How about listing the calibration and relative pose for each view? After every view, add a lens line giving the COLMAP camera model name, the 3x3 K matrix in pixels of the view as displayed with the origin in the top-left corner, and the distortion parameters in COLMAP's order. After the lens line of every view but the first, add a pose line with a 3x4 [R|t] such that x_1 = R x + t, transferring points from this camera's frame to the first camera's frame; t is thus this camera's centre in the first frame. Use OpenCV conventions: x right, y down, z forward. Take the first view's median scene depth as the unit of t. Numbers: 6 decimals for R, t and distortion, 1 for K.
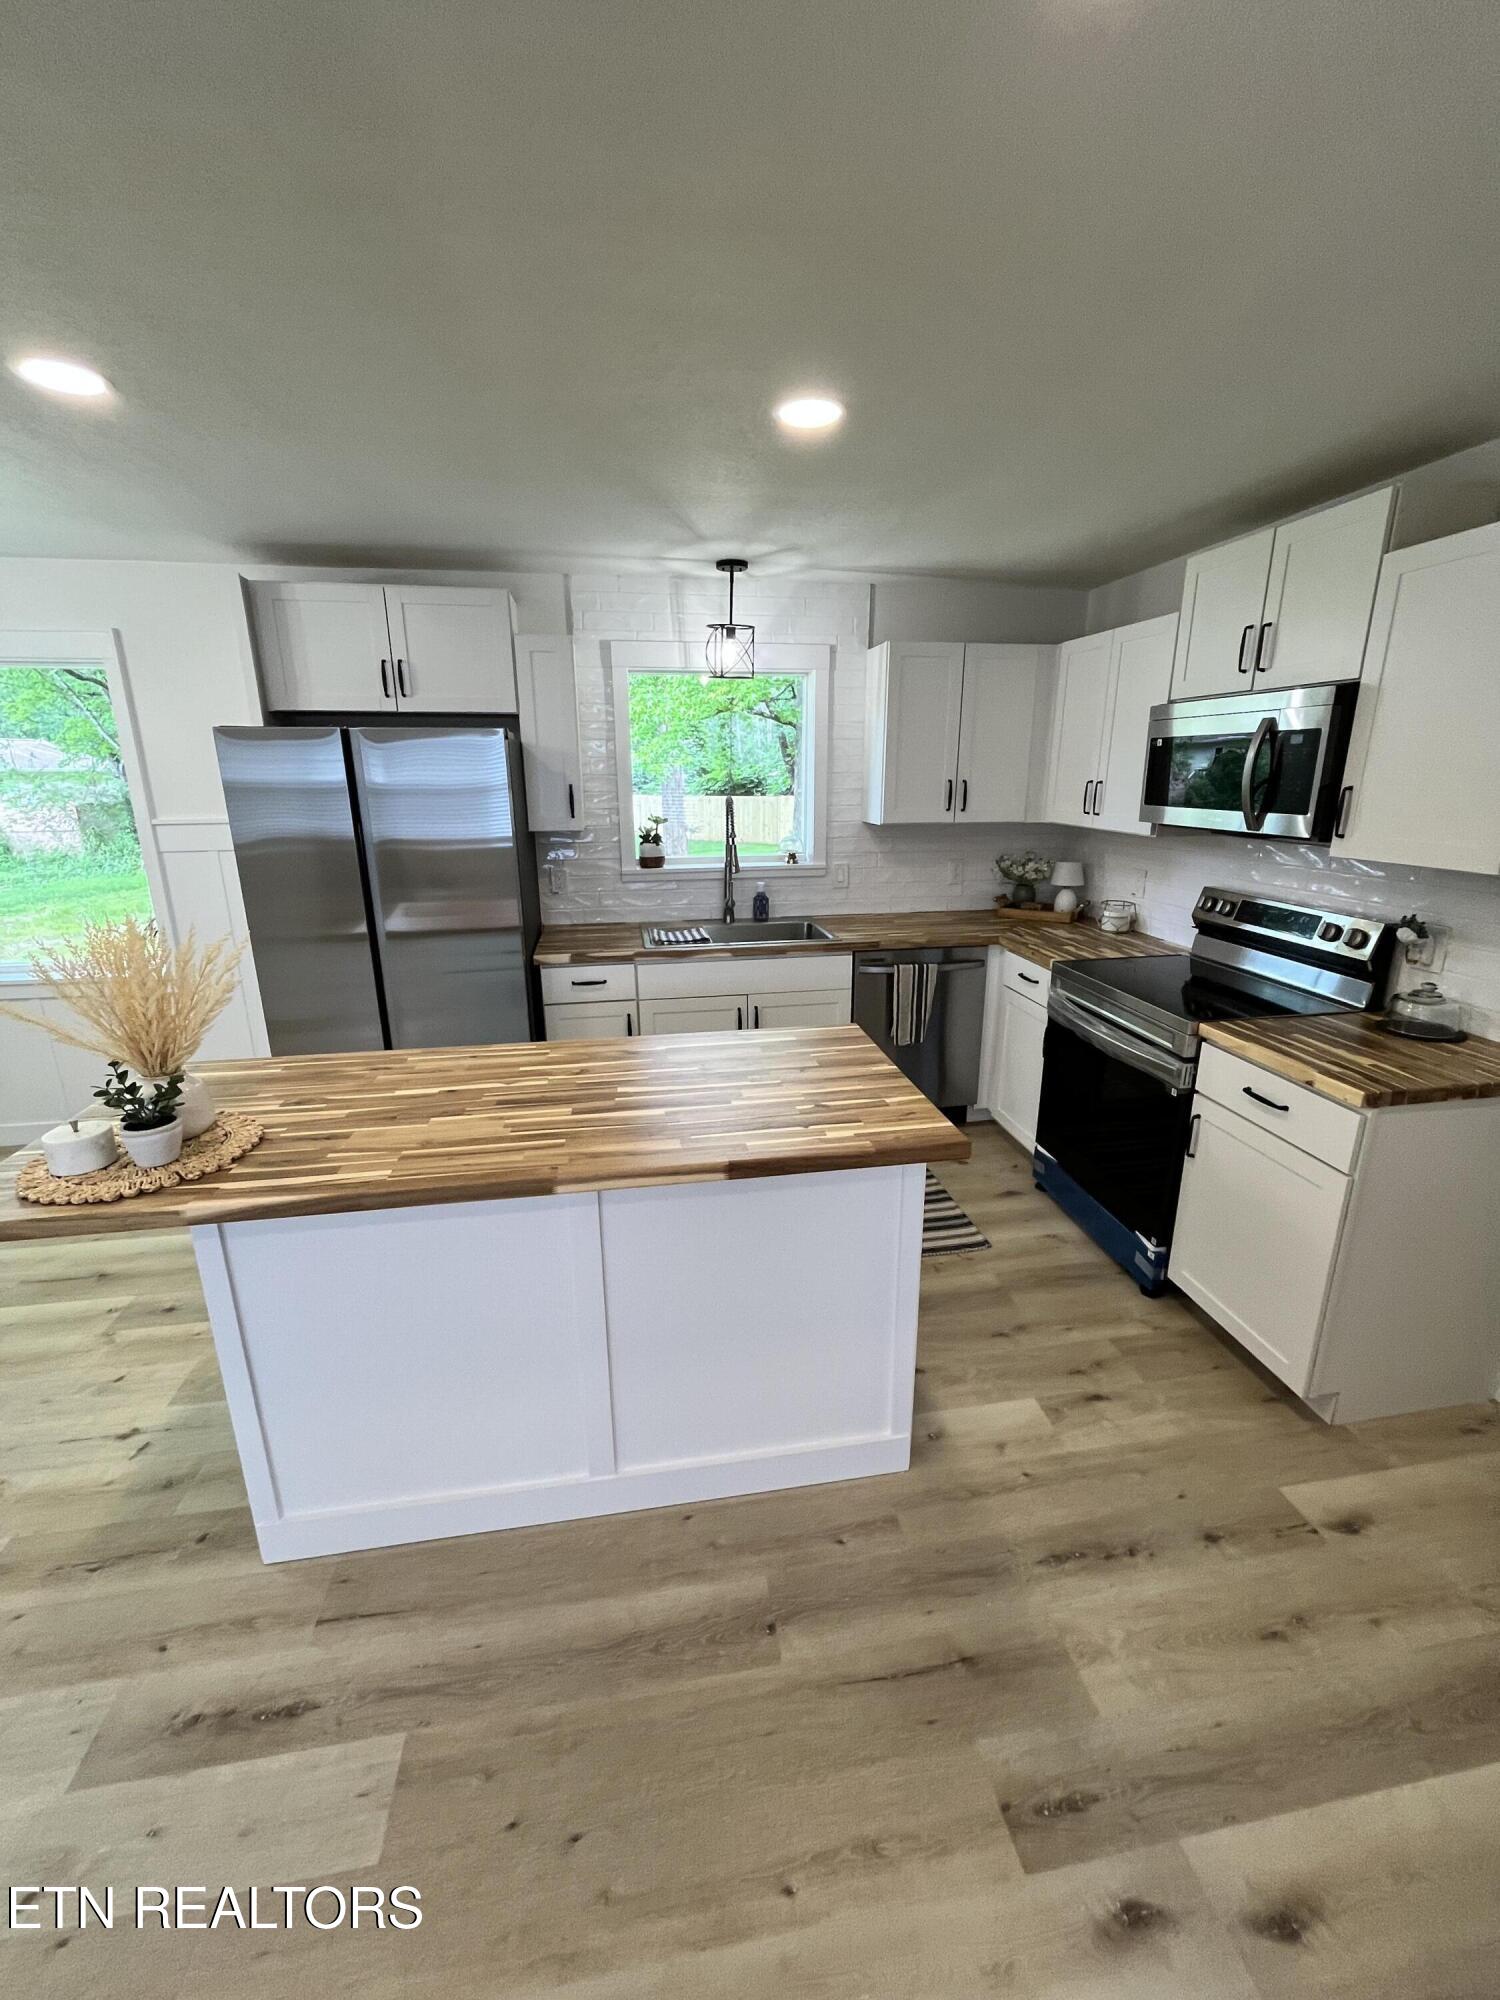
lens RADIAL K [[808.7, 0, 754.5], [0, 808.7, 998.4], [0, 0, 1]] dist [-0.003044, -0.000106]
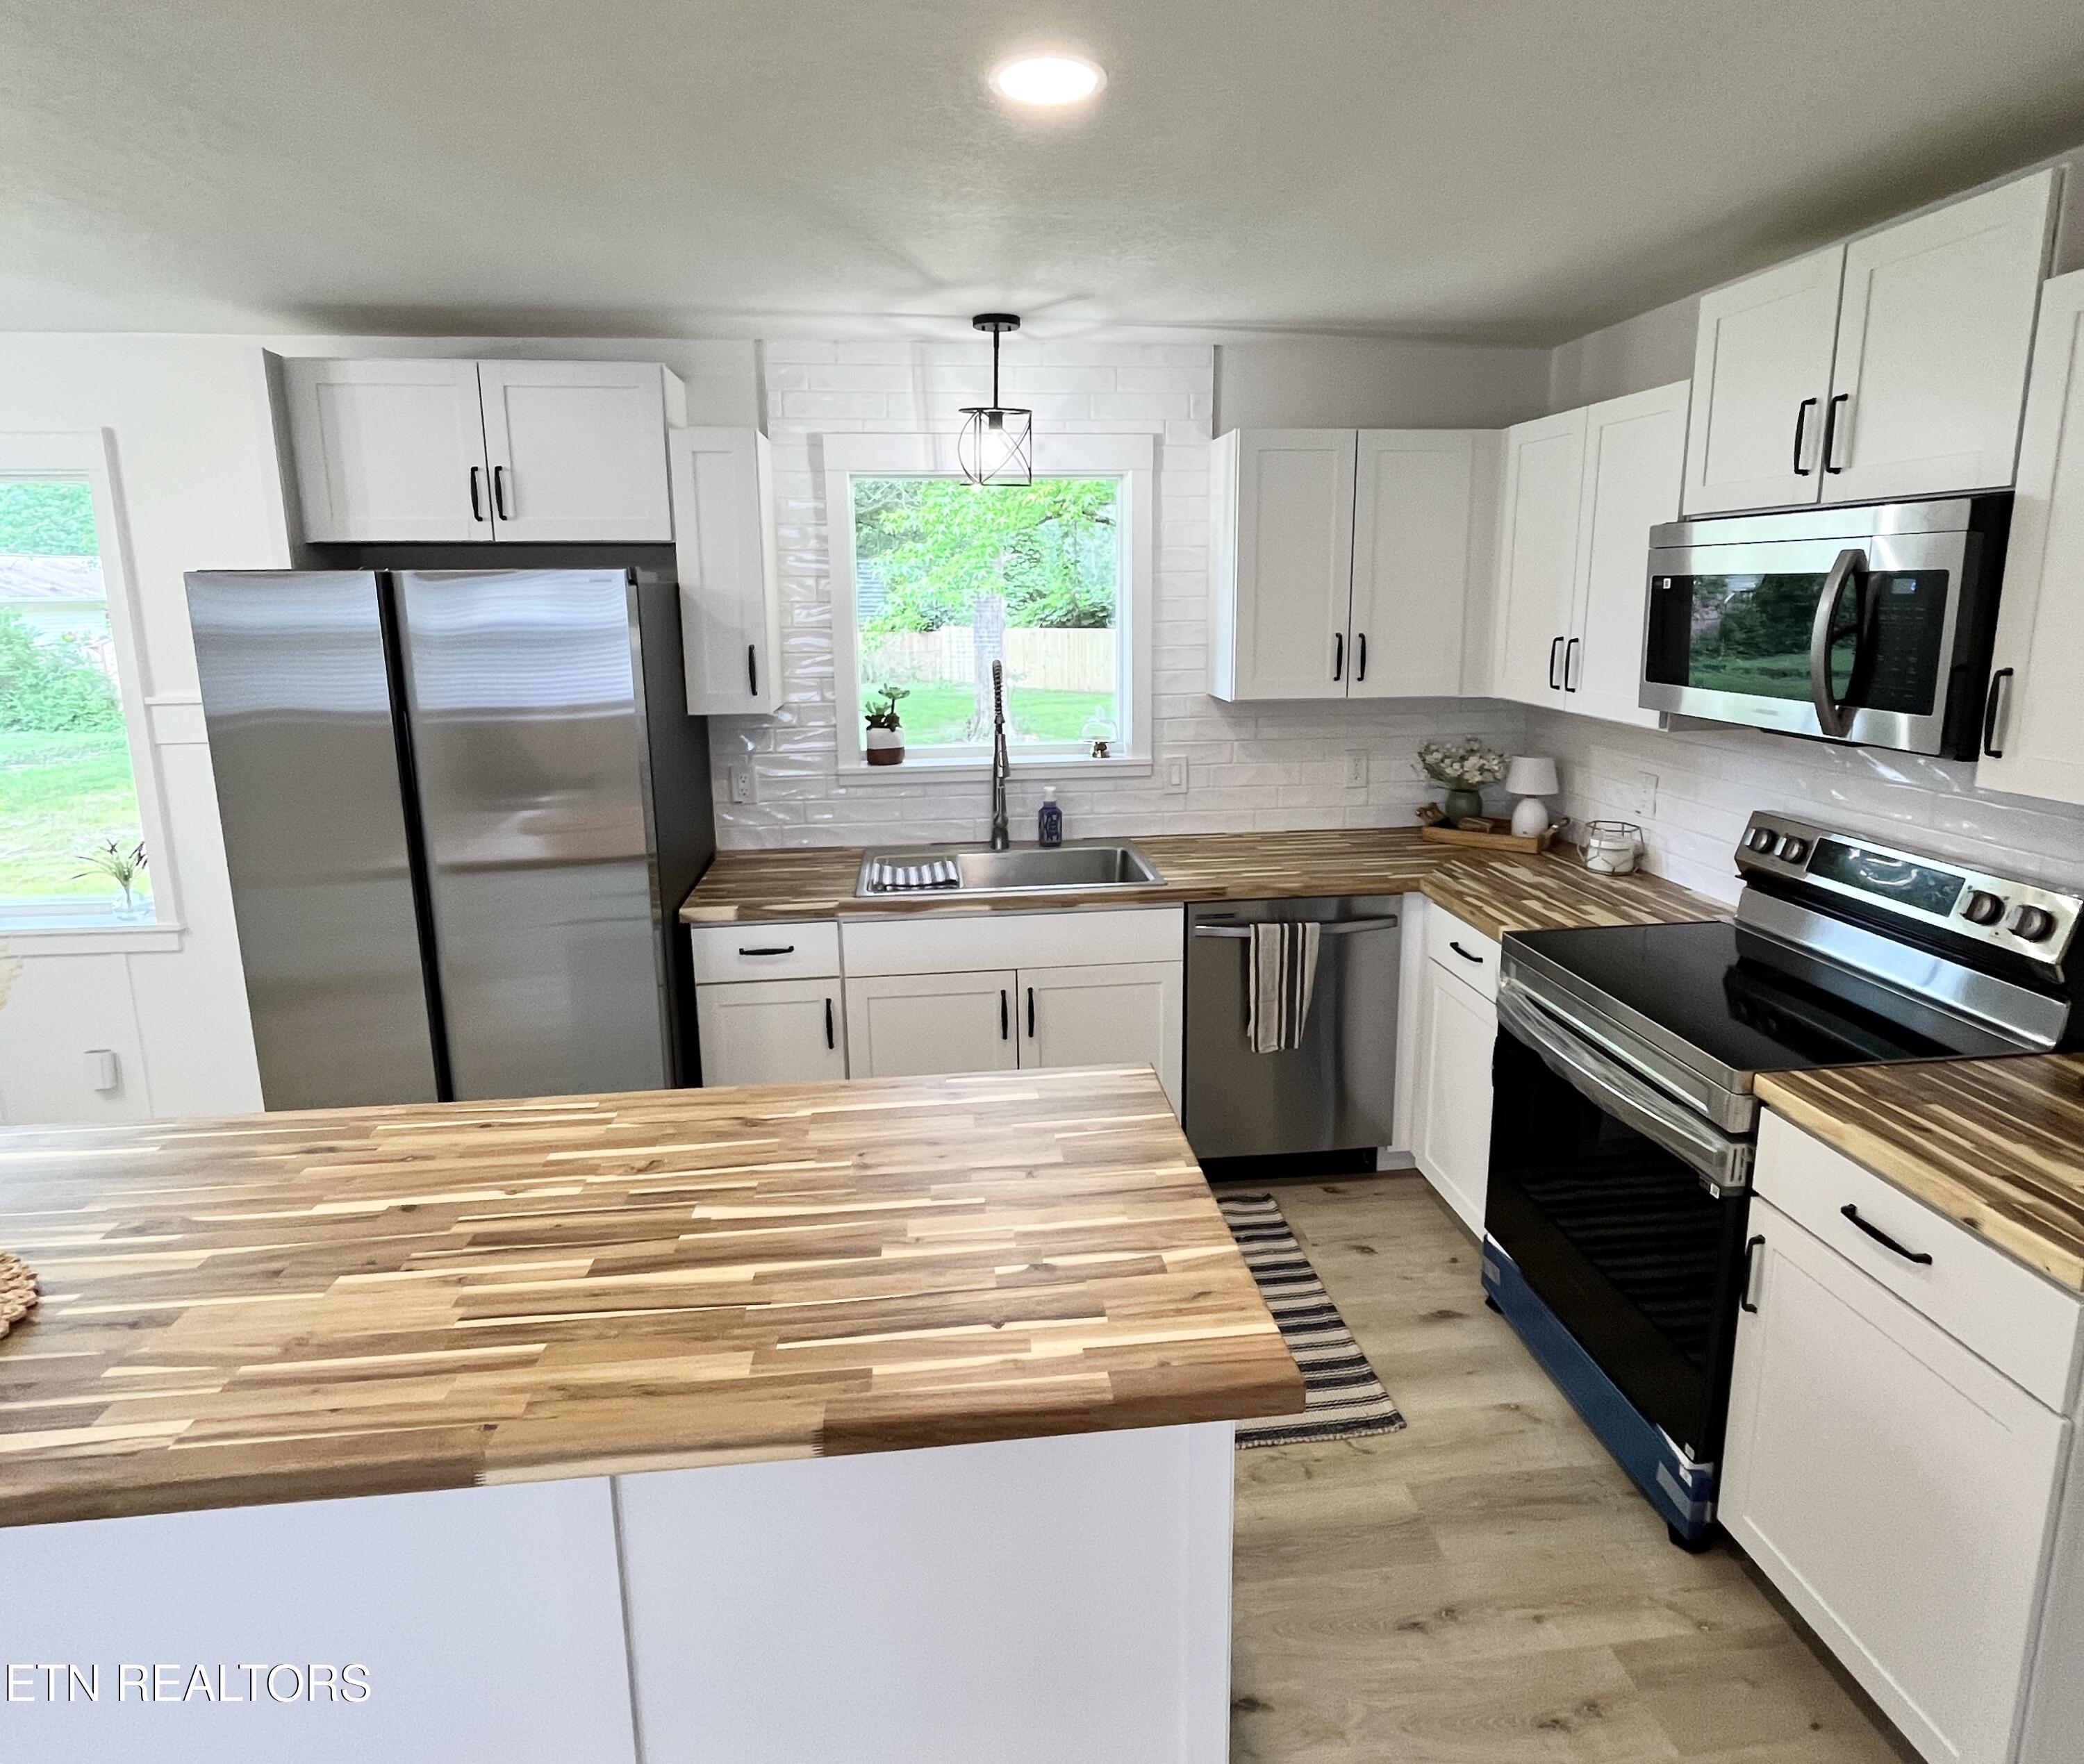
lens RADIAL K [[1125.4, 0, 1047.8], [0, 1125.4, 798.5], [0, 0, 1]] dist [-0.004029, 0.002984]
pose [[0.998270, 0.004949, -0.058593, 0.093139], [-0.010321, 0.995729, -0.091749, -0.080409], [0.057889, 0.092195, 0.994057, 0.155814]]
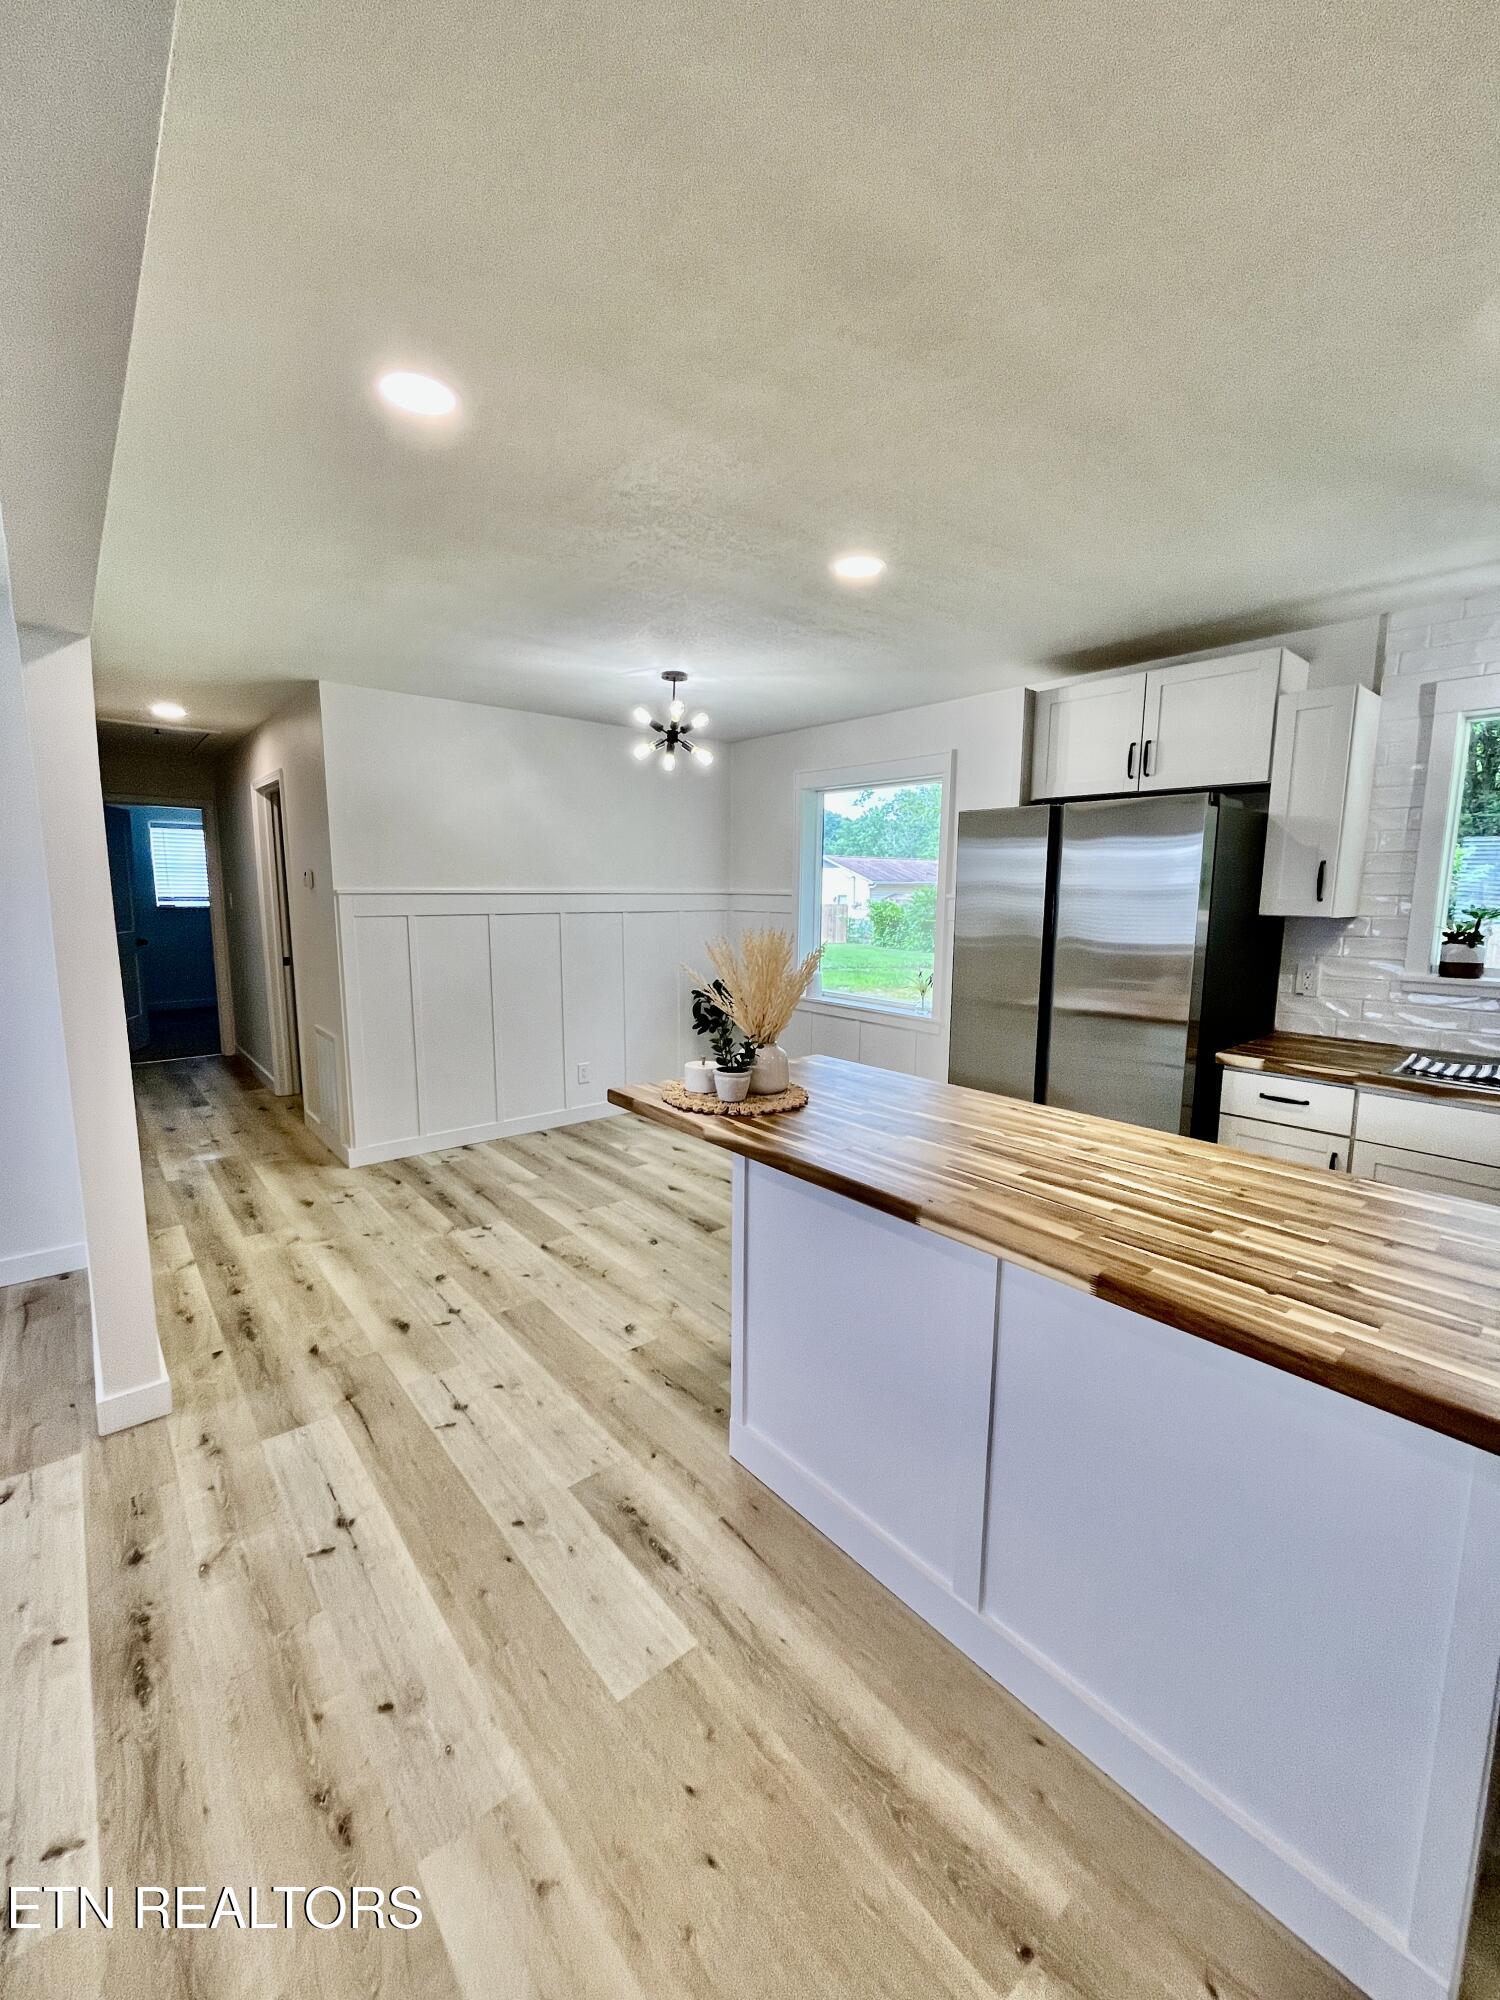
lens RADIAL K [[808.7, 0, 750.9], [0, 808.7, 998.3], [0, 0, 1]] dist [-0.003044, -0.000106]
pose [[0.514420, 0.126317, -0.848184, 0.252648], [-0.244961, 0.969524, -0.004180, 0.021085], [0.821807, 0.209922, 0.529685, 0.165192]]
